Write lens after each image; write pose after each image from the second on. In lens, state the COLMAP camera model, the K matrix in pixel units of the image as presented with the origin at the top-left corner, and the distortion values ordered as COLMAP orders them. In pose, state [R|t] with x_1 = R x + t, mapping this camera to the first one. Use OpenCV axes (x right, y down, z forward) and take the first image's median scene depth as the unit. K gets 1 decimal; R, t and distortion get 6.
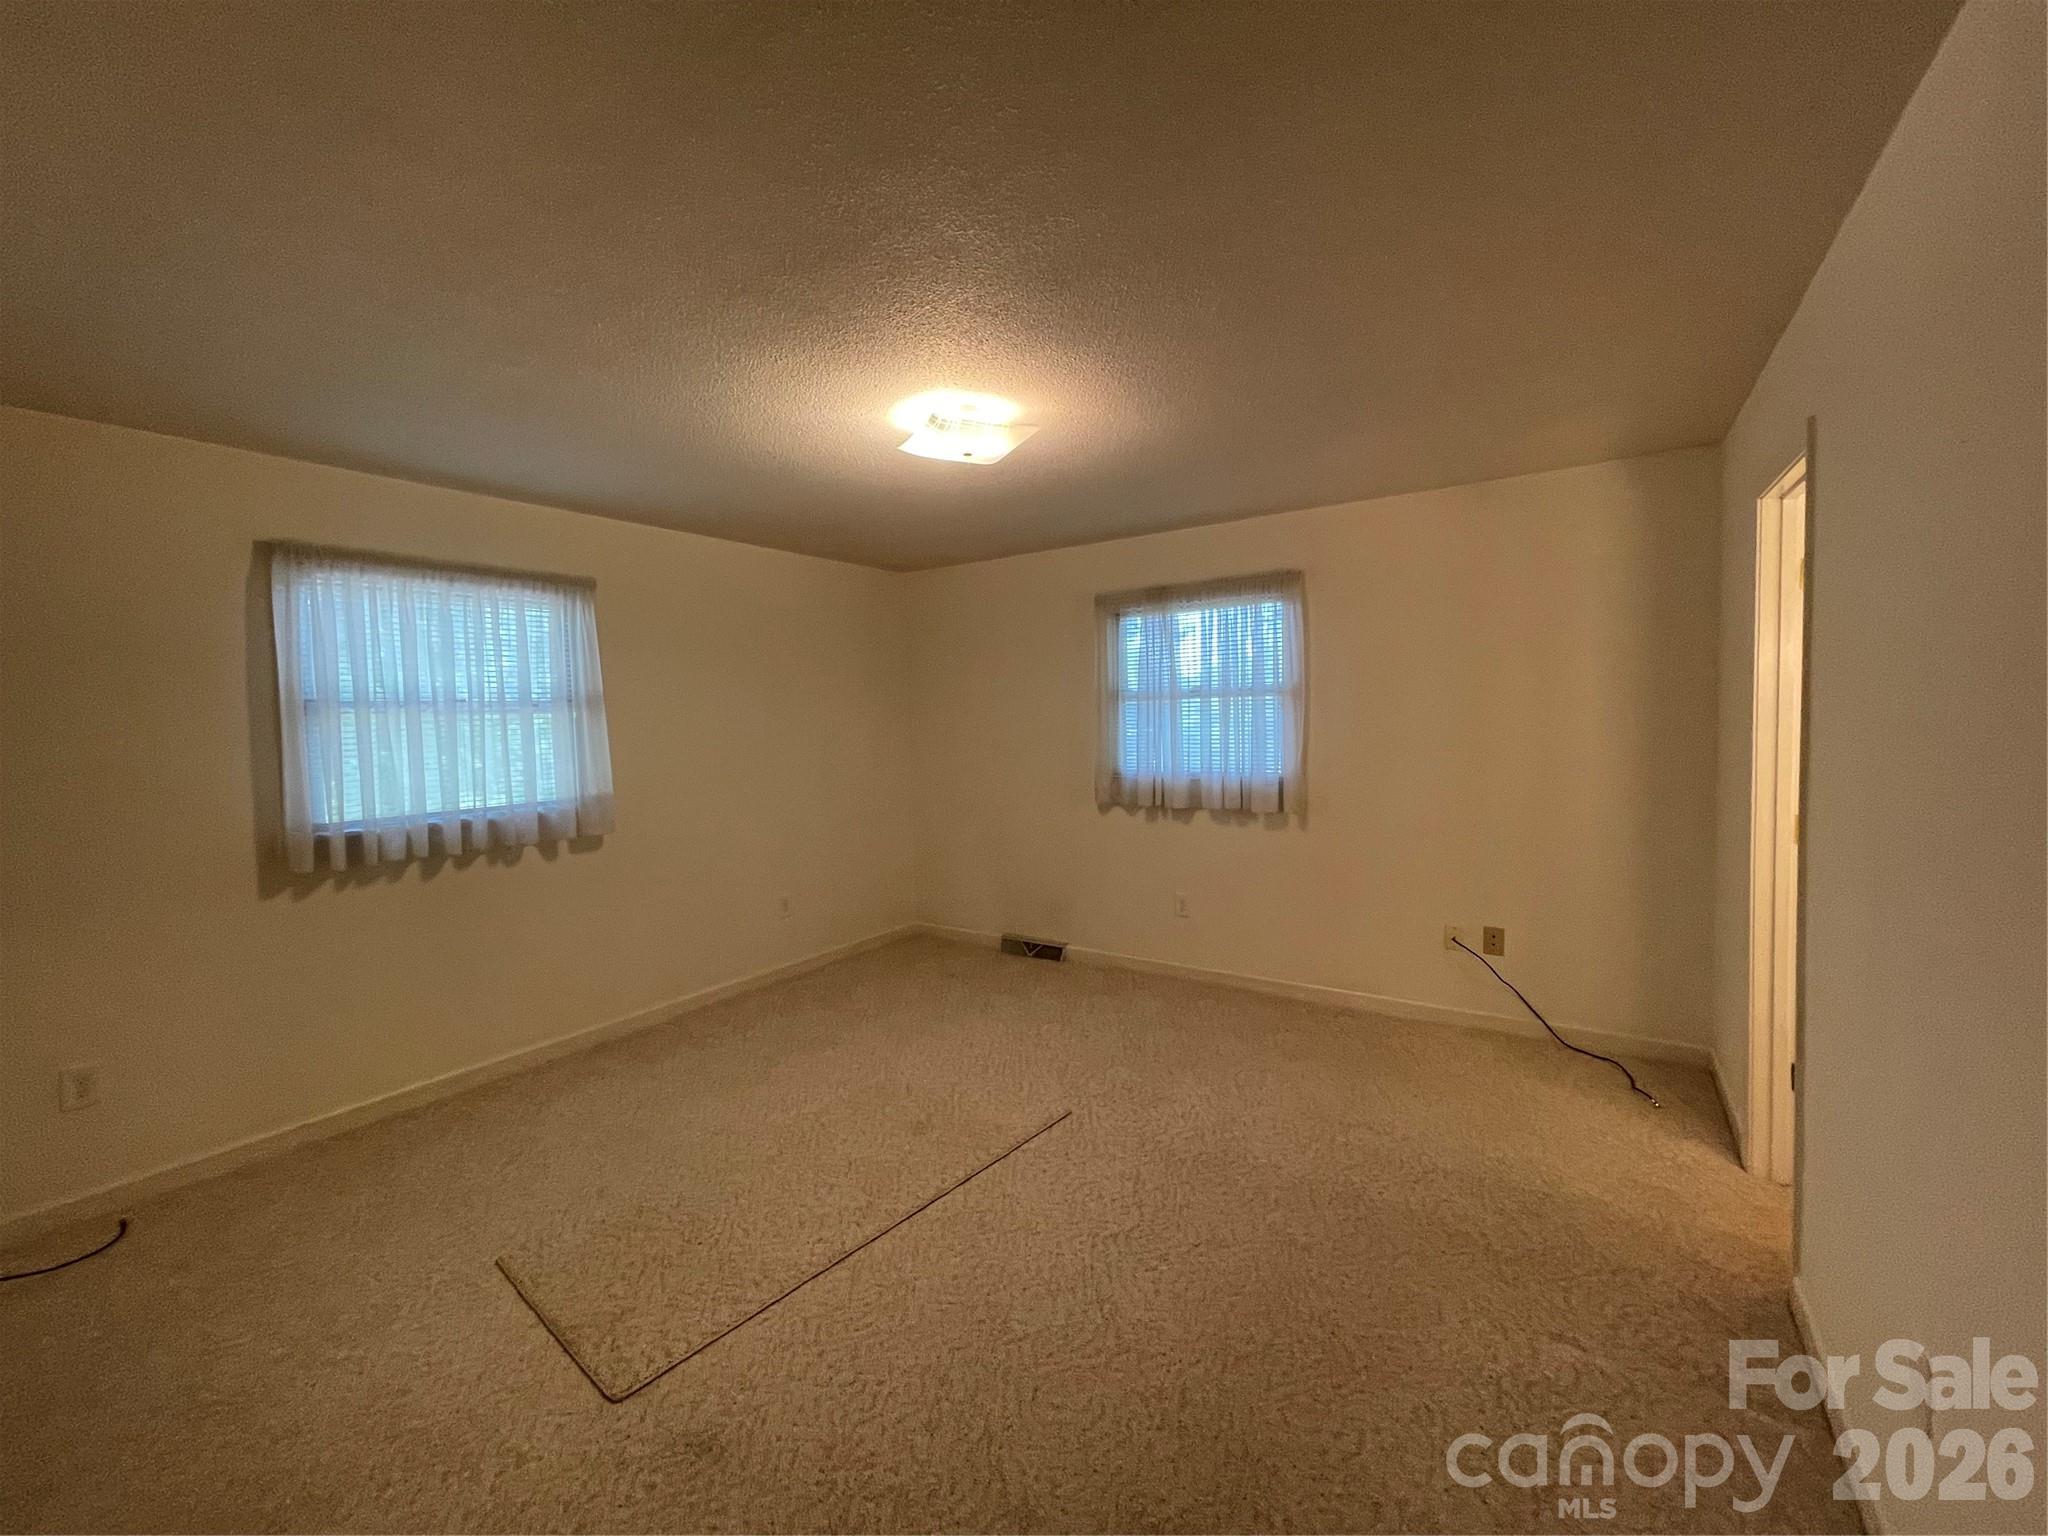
lens RADIAL K [[826.8, 0, 1018.4], [0, 826.8, 761.5], [0, 0, 1]] dist [0.001104, 0.000941]
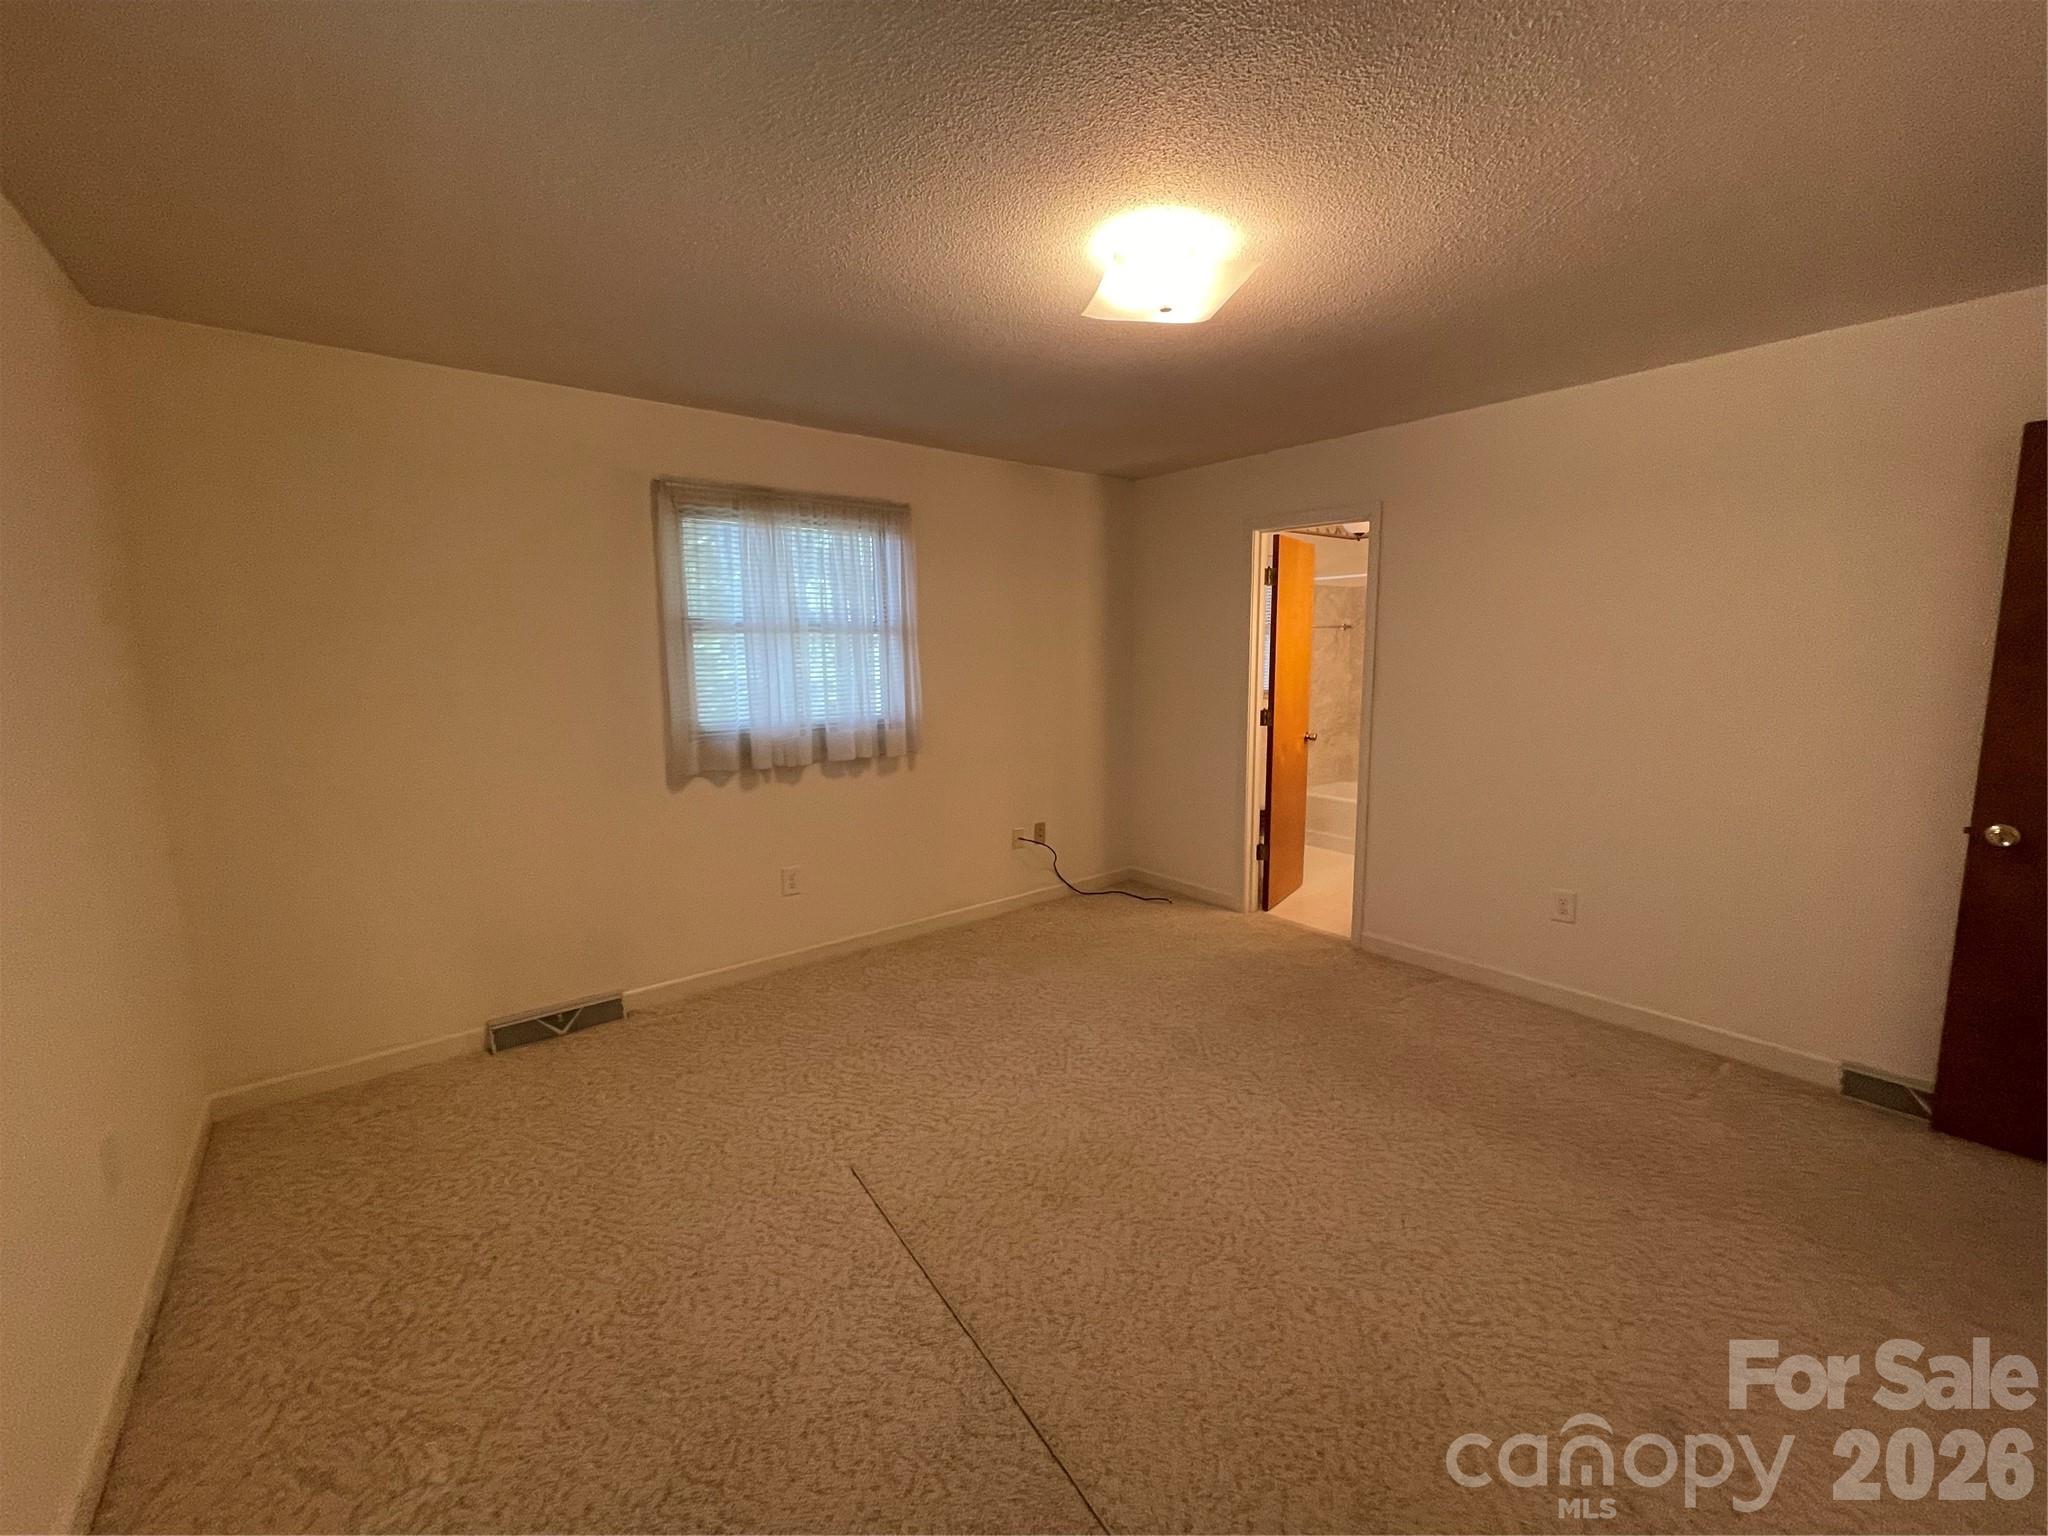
lens RADIAL K [[826.8, 0, 1020.3], [0, 826.8, 768.4], [0, 0, 1]] dist [0.001104, 0.000941]
pose [[0.256539, -0.113667, 0.959827, -0.544607], [0.052432, 0.993235, 0.103609, -0.015945], [-0.965111, 0.023746, 0.260763, 0.561396]]
